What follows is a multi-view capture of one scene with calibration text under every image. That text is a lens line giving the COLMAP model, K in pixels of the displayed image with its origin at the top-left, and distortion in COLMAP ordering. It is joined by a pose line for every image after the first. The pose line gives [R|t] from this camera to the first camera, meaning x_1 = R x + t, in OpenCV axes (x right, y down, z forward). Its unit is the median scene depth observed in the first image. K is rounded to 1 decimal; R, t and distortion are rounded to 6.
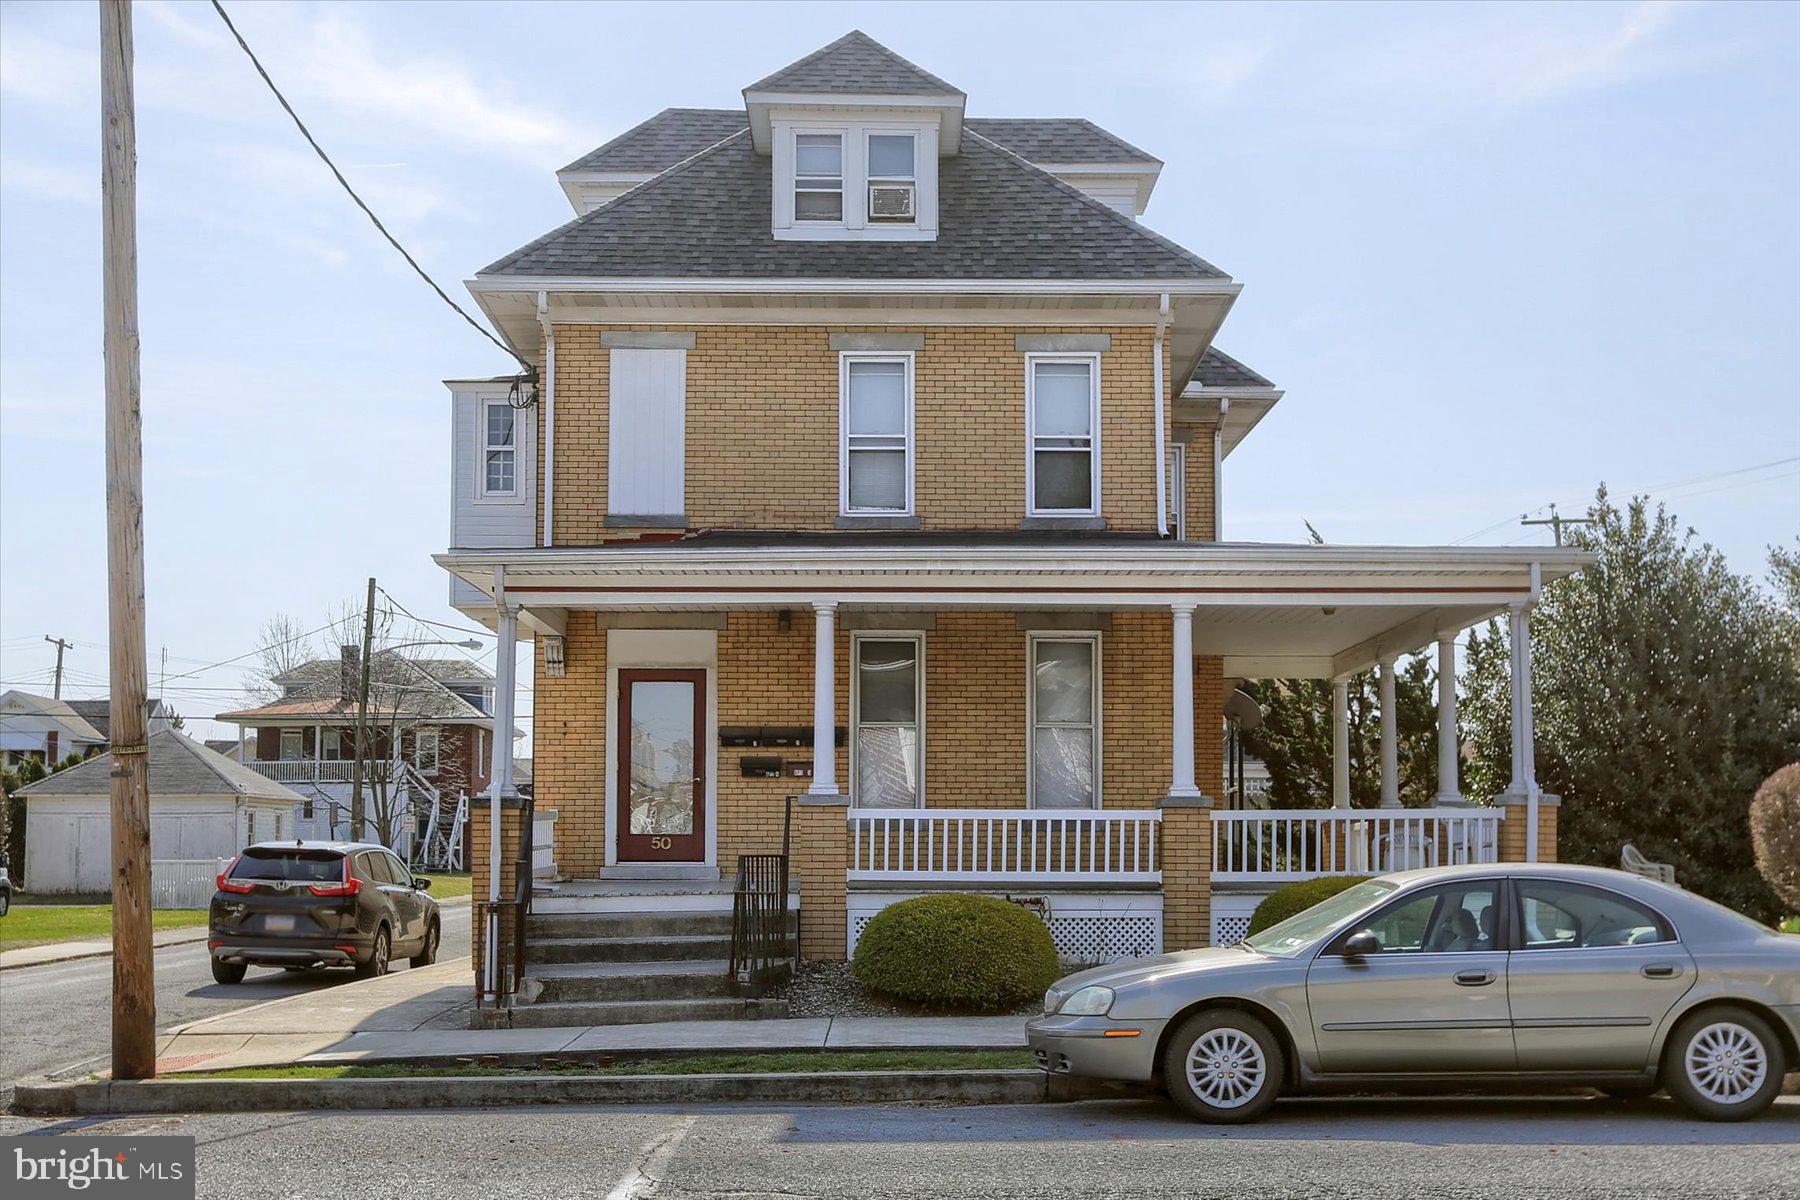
lens RADIAL K [[850.6, 0, 899.3], [0, 850.6, 592.5], [0, 0, 1]] dist [-0.029482, 0.019858]
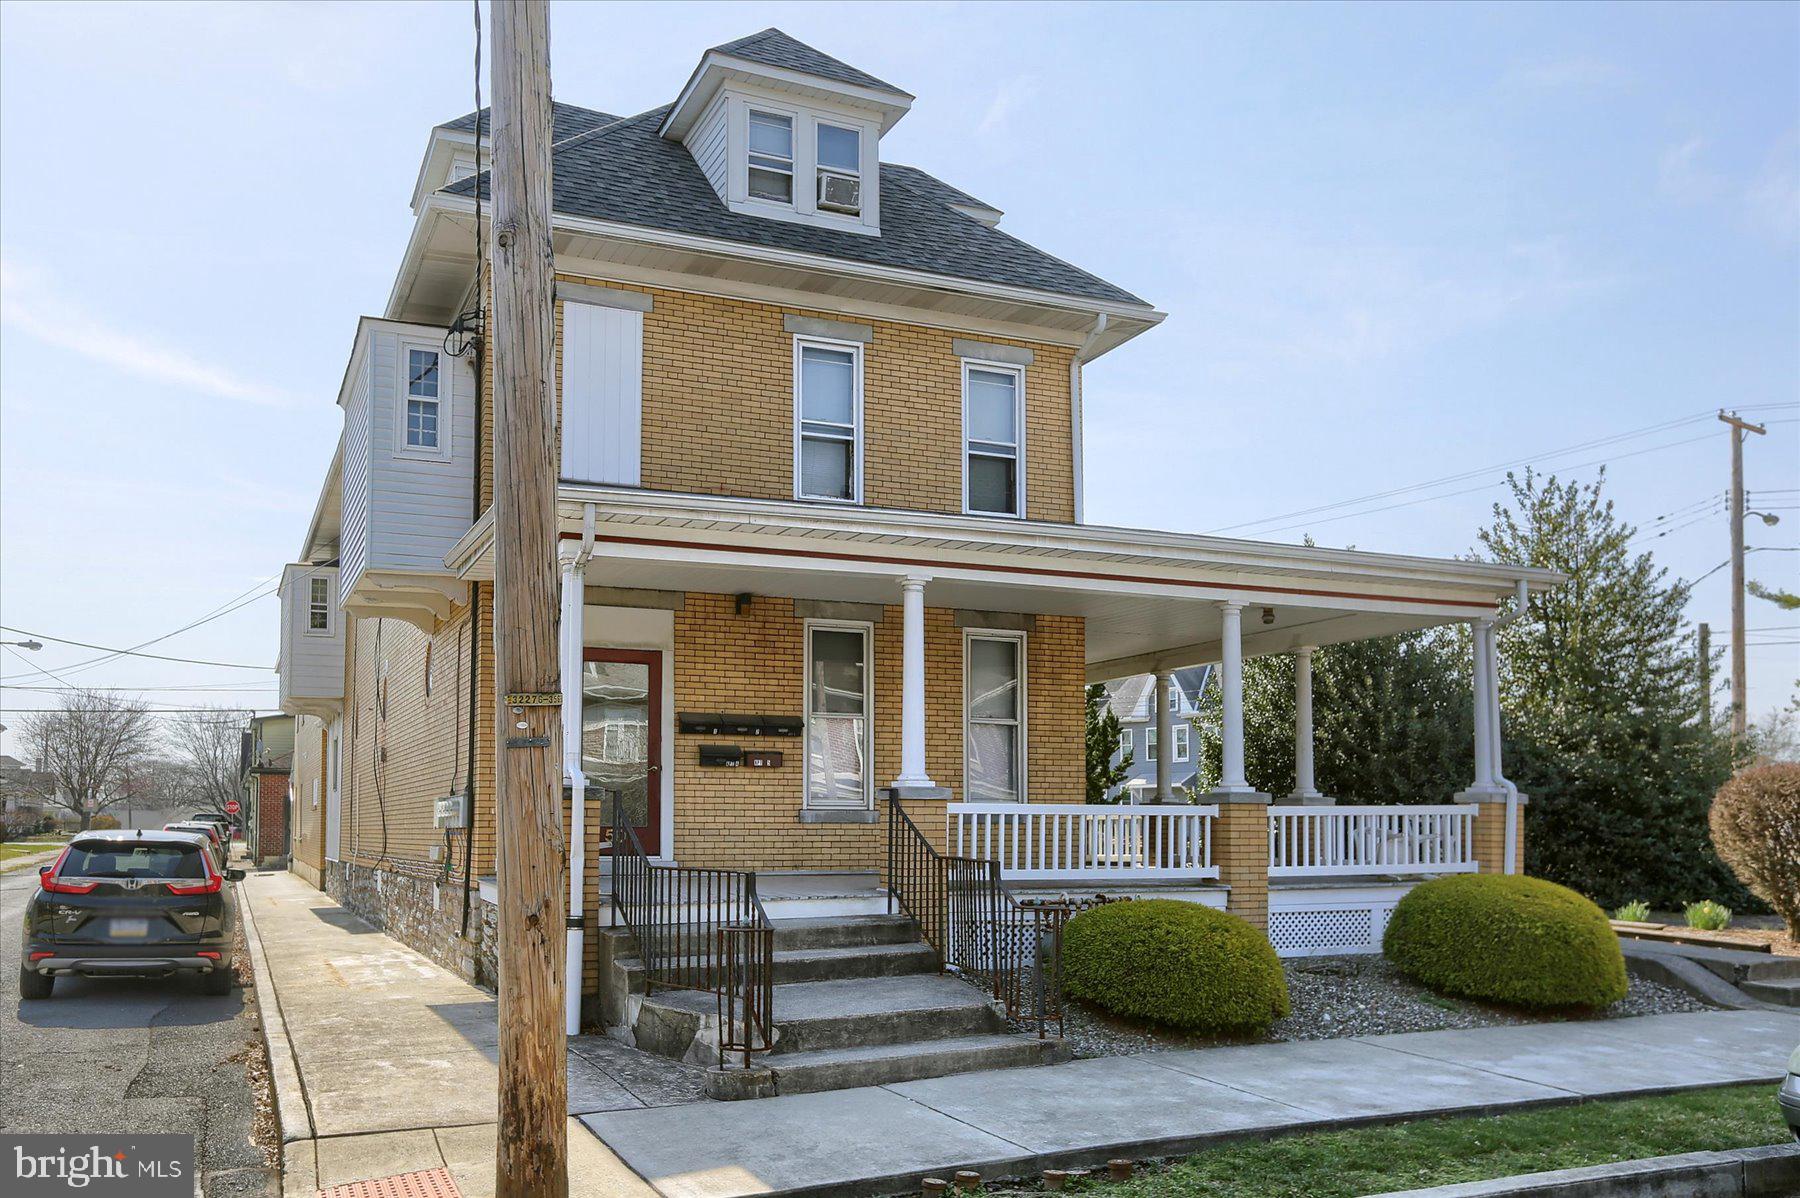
lens RADIAL K [[821.2, 0, 924.2], [0, 821.2, 602.9], [0, 0, 1]] dist [-0.035787, 0.018325]
pose [[0.983282, 0.050567, 0.174928, -0.091355], [-0.052720, 0.998580, 0.007683, 0.012997], [-0.174291, -0.016777, 0.984551, 0.052437]]
